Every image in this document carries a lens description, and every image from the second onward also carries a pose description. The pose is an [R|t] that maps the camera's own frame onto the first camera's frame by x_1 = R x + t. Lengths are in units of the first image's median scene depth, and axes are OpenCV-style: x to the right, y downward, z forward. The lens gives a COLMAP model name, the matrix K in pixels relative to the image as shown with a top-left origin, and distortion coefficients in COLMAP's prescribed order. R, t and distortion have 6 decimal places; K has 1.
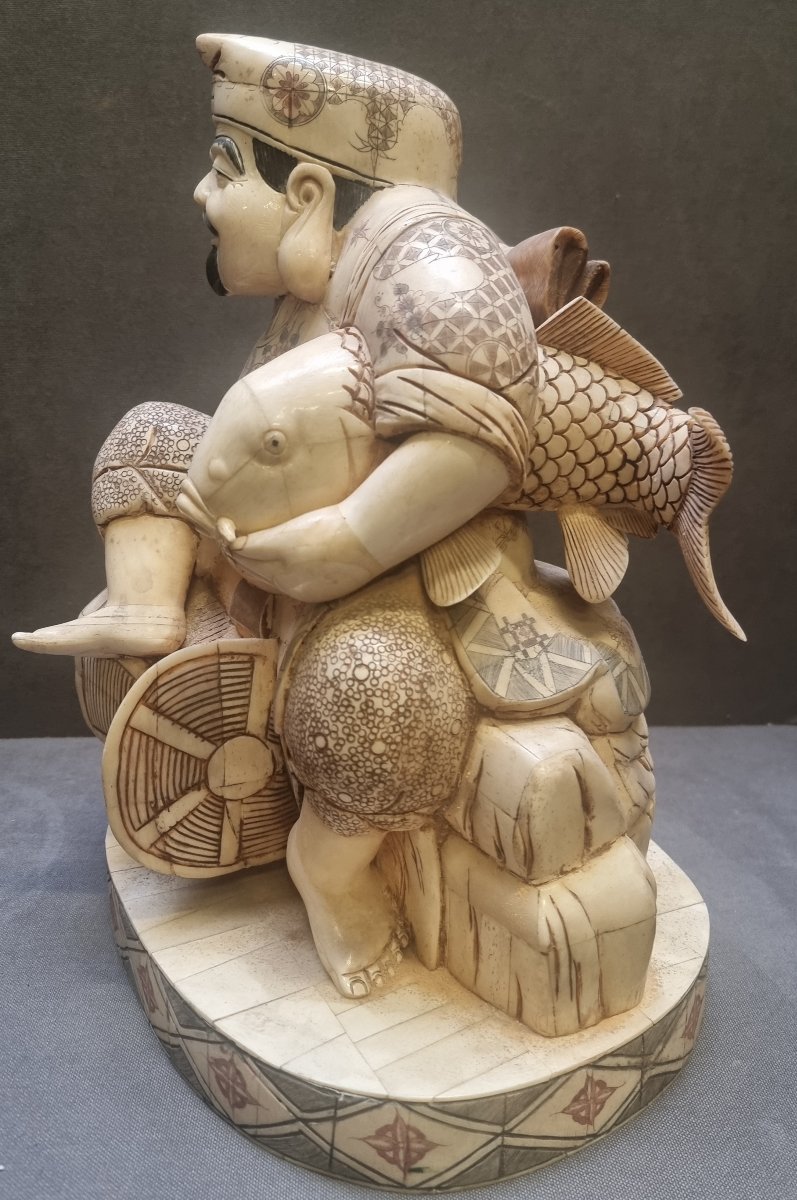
lens RADIAL K [[1028.1, 0, 397.4], [0, 1028.1, 570.8], [0, 0, 1]] dist [0.060274, -0.014507]
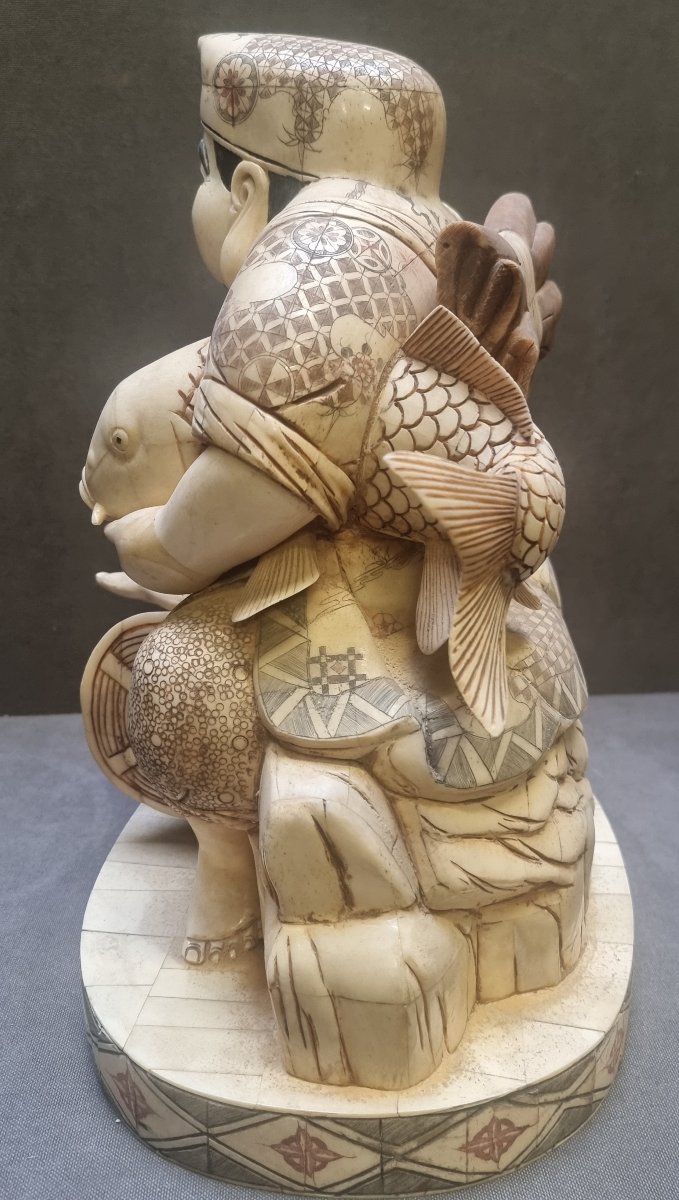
lens RADIAL K [[1015.4, 0, 337.2], [0, 1015.4, 604.2], [0, 0, 1]] dist [0.051468, -0.008323]
pose [[0.795375, 0.194107, -0.574196, 0.649589], [-0.147439, 0.980840, 0.127341, -0.115491], [0.587912, -0.016625, 0.808754, 0.251437]]
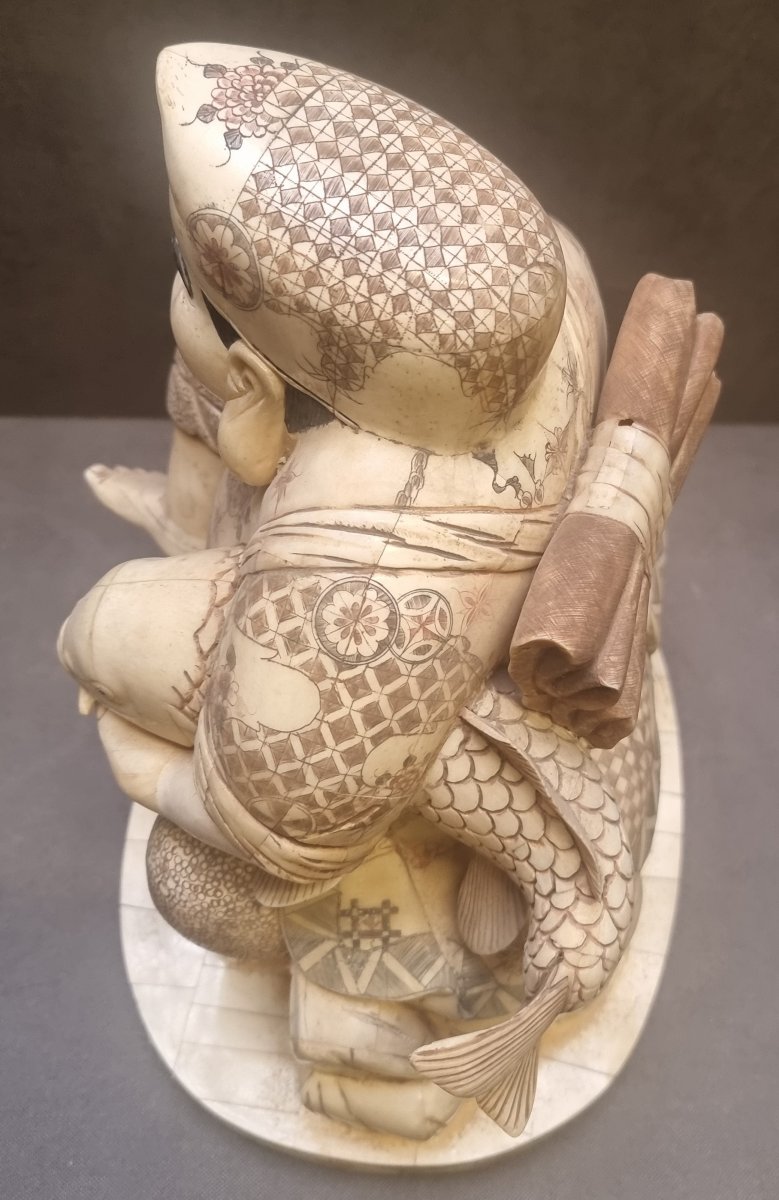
lens RADIAL K [[1261.9, 0, 398.7], [0, 1261.9, 602.0], [0, 0, 1]] dist [0.069984, 0.000000]
pose [[0.770080, 0.554839, -0.314851, 0.329334], [-0.174418, 0.657849, 0.732675, -0.904795], [0.613641, -0.509303, 0.603370, 0.514335]]
